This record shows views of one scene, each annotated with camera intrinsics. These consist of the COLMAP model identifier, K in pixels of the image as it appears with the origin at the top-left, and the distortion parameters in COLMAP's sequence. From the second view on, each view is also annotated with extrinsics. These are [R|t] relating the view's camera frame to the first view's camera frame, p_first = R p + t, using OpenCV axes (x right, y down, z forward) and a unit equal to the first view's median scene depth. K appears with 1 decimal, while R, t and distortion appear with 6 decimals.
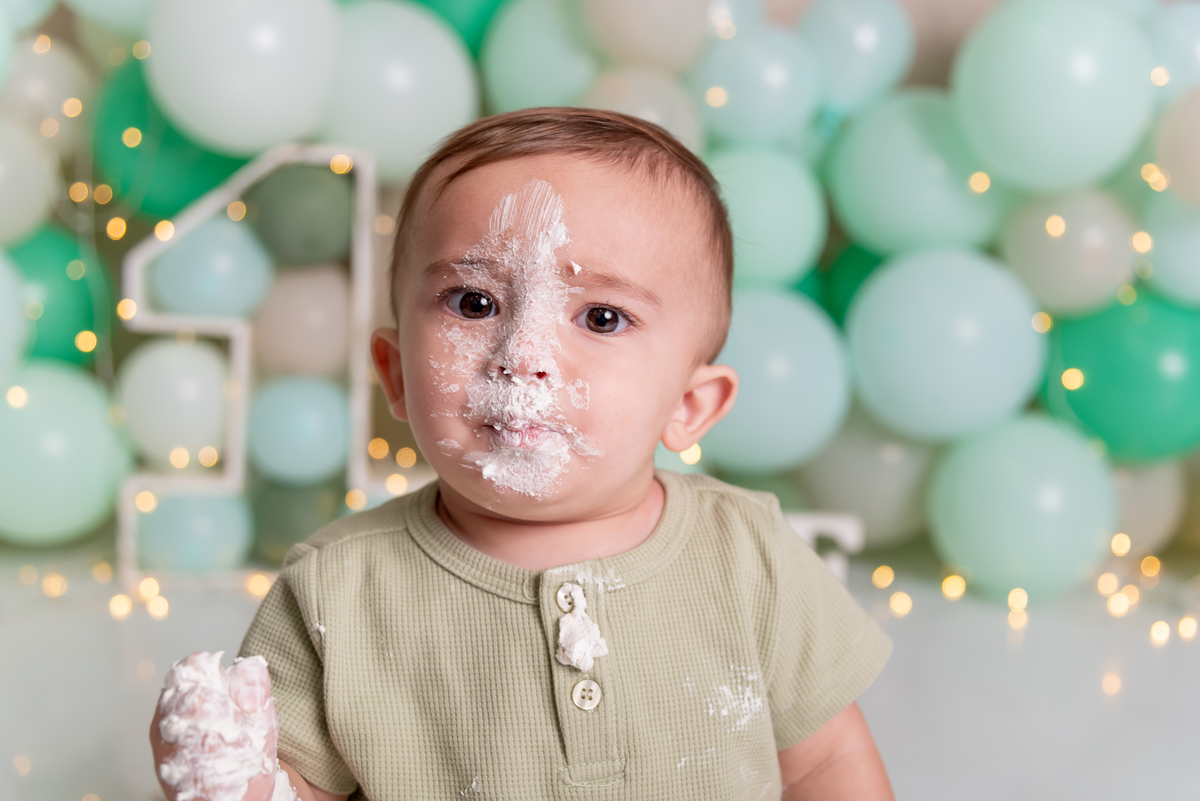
lens RADIAL K [[1421.9, 0, 607.4], [0, 1421.9, 412.7], [0, 0, 1]] dist [0.028028, 0.000000]
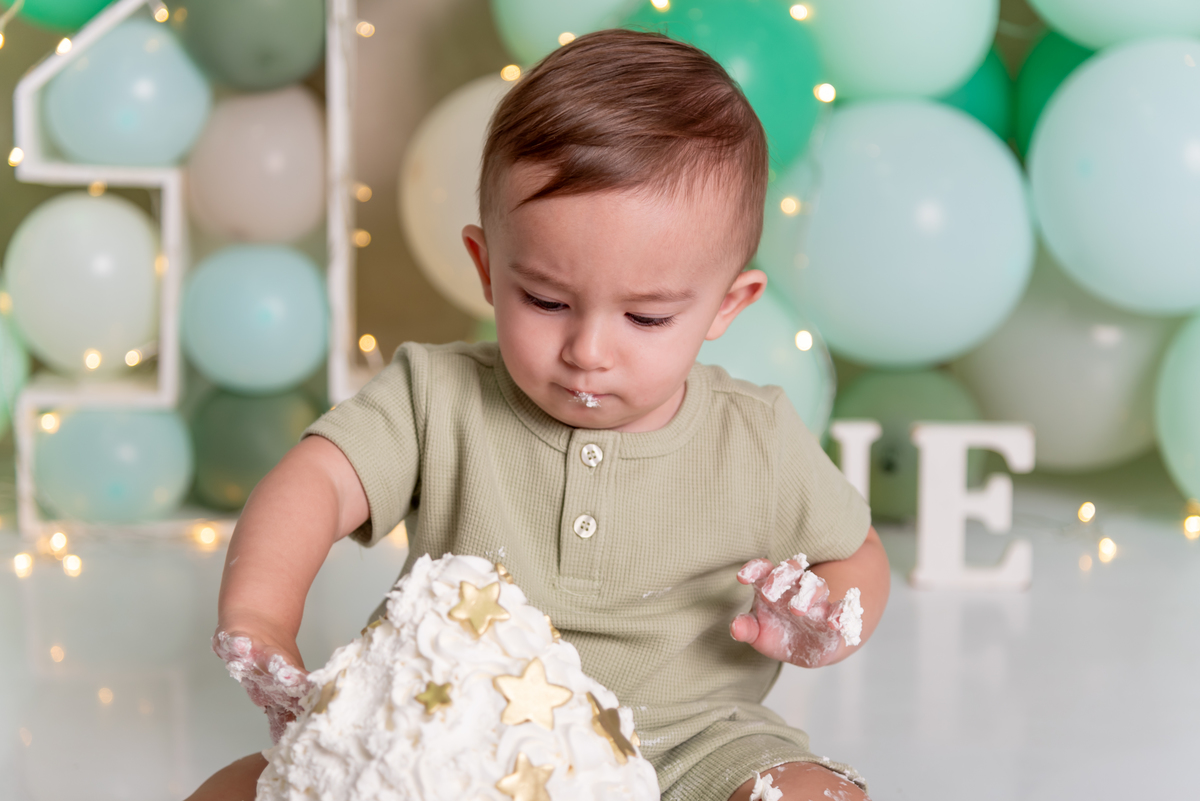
lens RADIAL K [[2777.1, 0, 609.9], [0, 2777.1, 407.2], [0, 0, 1]] dist [-0.052963, 0.000000]
pose [[0.998309, -0.017491, -0.055439, 0.037273], [0.020420, 0.998400, 0.052722, -0.012991], [0.054429, -0.053765, 0.997069, -0.382626]]
